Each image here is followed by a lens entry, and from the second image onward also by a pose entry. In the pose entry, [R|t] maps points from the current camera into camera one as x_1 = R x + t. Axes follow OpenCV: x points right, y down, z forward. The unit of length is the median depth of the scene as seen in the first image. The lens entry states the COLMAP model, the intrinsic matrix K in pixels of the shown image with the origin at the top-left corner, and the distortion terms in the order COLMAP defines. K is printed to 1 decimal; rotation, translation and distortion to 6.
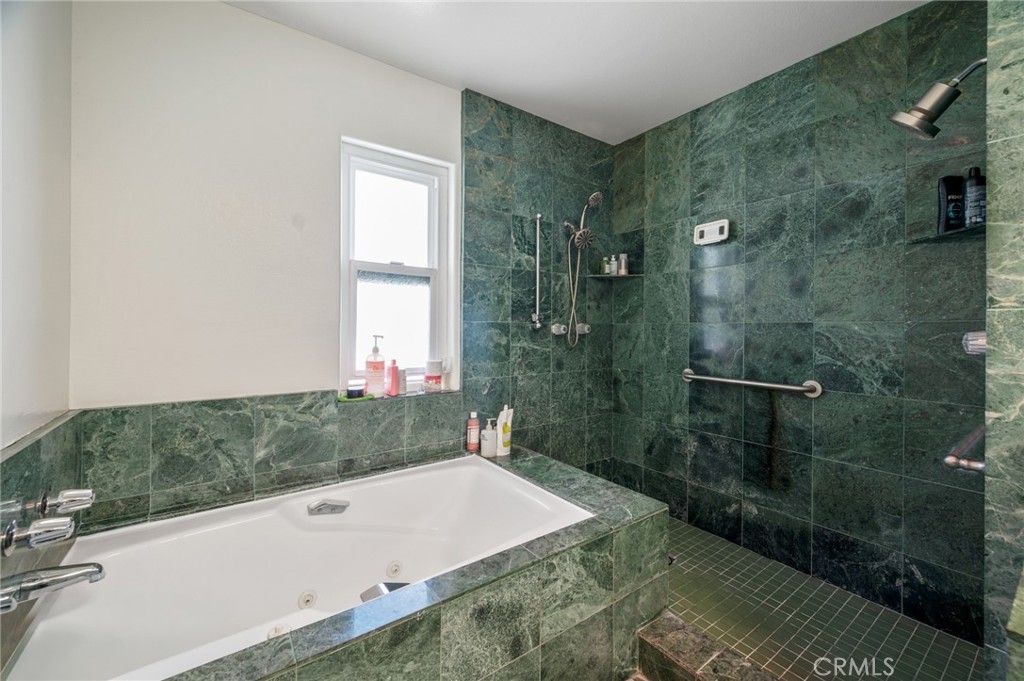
lens RADIAL K [[402.7, 0, 510.8], [0, 402.7, 332.6], [0, 0, 1]] dist [-0.001359, 0.000344]
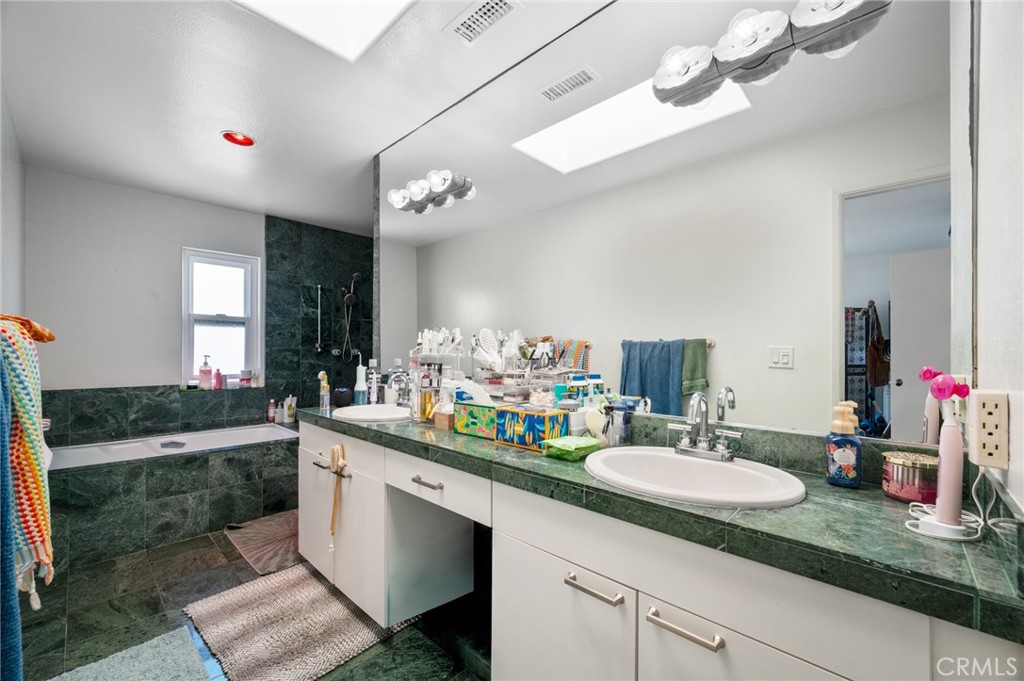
lens RADIAL K [[402.7, 0, 503.6], [0, 402.7, 356.5], [0, 0, 1]] dist [-0.001359, 0.000344]
pose [[0.982589, -0.002552, 0.185773, 0.589994], [0.002626, 0.999997, -0.000155, 0.013474], [-0.185772, 0.000641, 0.982593, -0.940576]]
